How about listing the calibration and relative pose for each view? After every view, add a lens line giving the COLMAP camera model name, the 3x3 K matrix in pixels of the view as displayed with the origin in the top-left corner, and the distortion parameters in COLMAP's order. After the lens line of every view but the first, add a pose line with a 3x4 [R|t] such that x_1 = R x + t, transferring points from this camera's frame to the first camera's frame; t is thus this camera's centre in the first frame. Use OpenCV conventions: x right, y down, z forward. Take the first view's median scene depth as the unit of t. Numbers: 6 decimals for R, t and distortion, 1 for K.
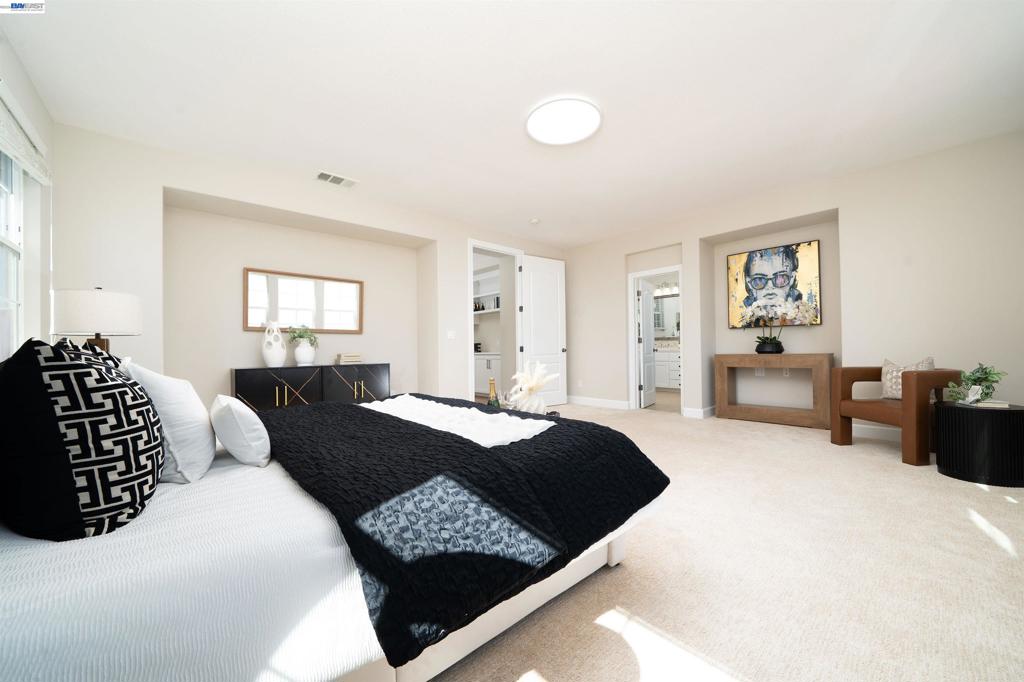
lens RADIAL K [[377.0, 0, 503.9], [0, 377.0, 346.3], [0, 0, 1]] dist [-0.010818, -0.000295]
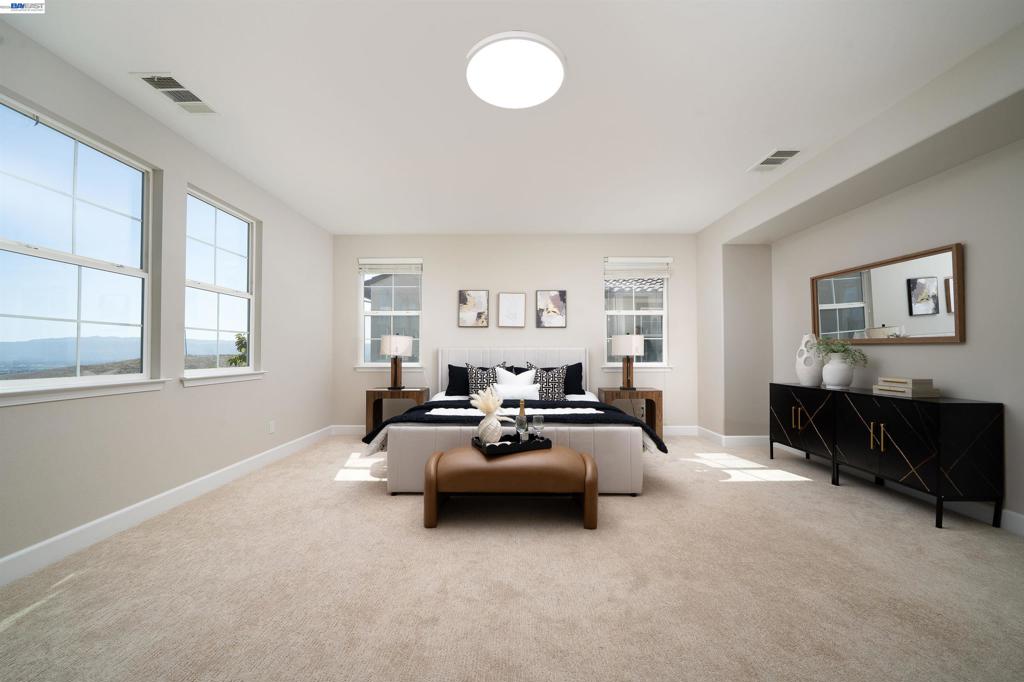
lens RADIAL K [[377.0, 0, 503.9], [0, 377.0, 346.3], [0, 0, 1]] dist [-0.010818, -0.000295]
pose [[-0.672482, 0.003725, -0.740105, 0.474944], [0.013676, 0.999879, -0.007395, -0.036785], [0.739988, -0.015095, -0.672451, 0.970306]]
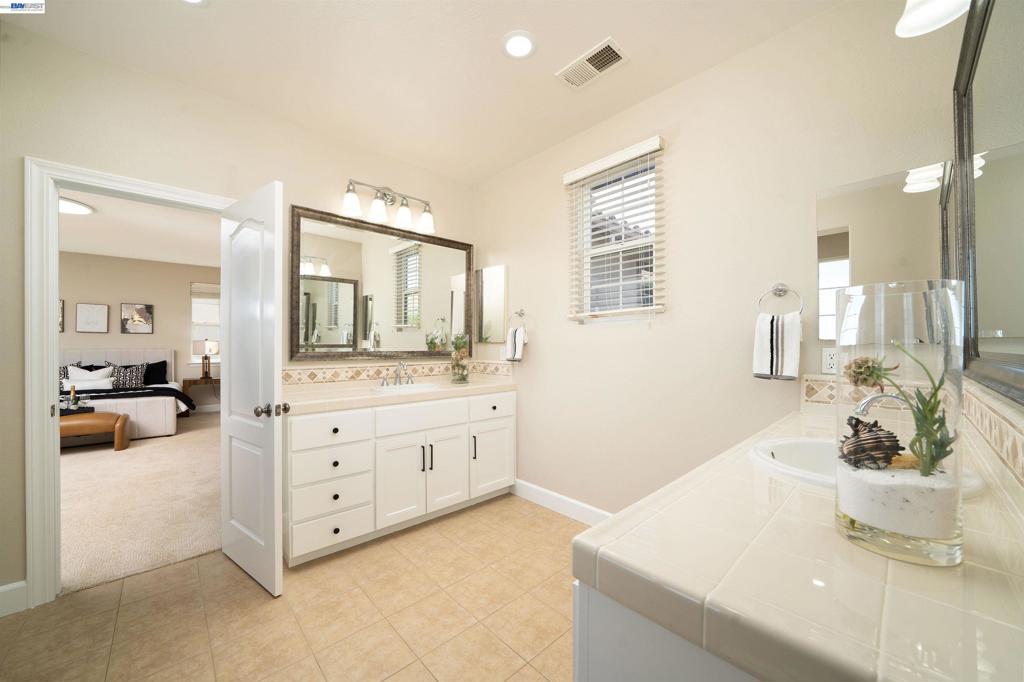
lens RADIAL K [[377.0, 0, 503.9], [0, 377.0, 346.3], [0, 0, 1]] dist [-0.010818, -0.000295]
pose [[0.016285, 0.016401, -0.999733, 0.981272], [0.007419, 0.999836, 0.016523, -0.063597], [0.999840, -0.007686, 0.016160, 1.683774]]
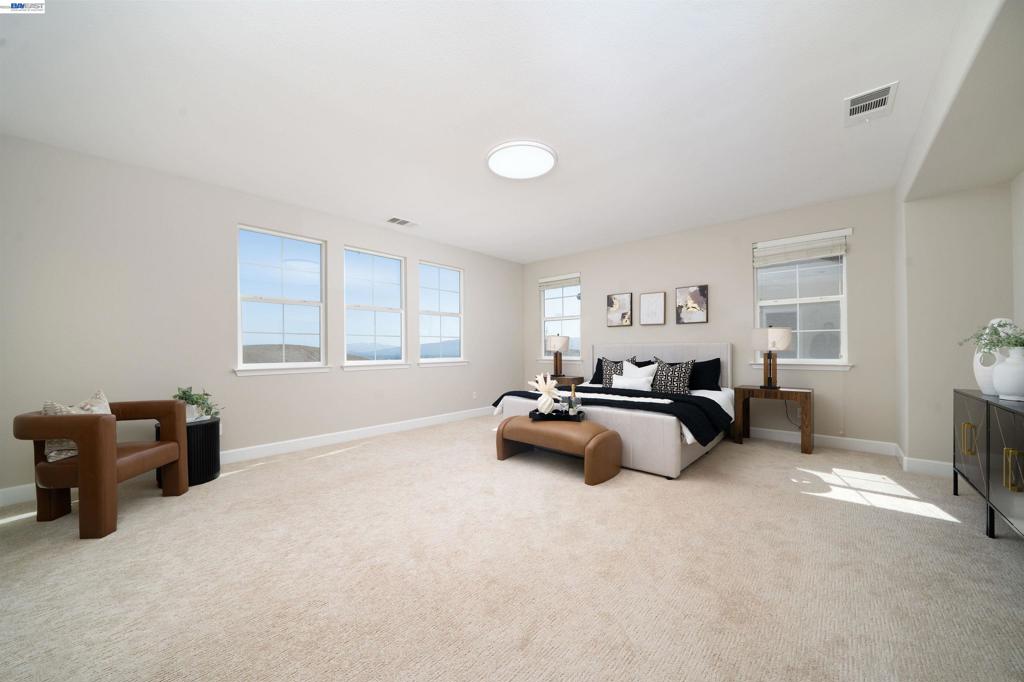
lens RADIAL K [[363.7, 0, 513.1], [0, 363.7, 345.8], [0, 0, 1]] dist [-0.001245, -0.000042]
pose [[-0.991252, 0.021253, -0.130261, 0.227762], [0.022480, 0.999716, -0.007958, -0.034375], [0.130055, -0.010817, -0.991448, 1.340145]]
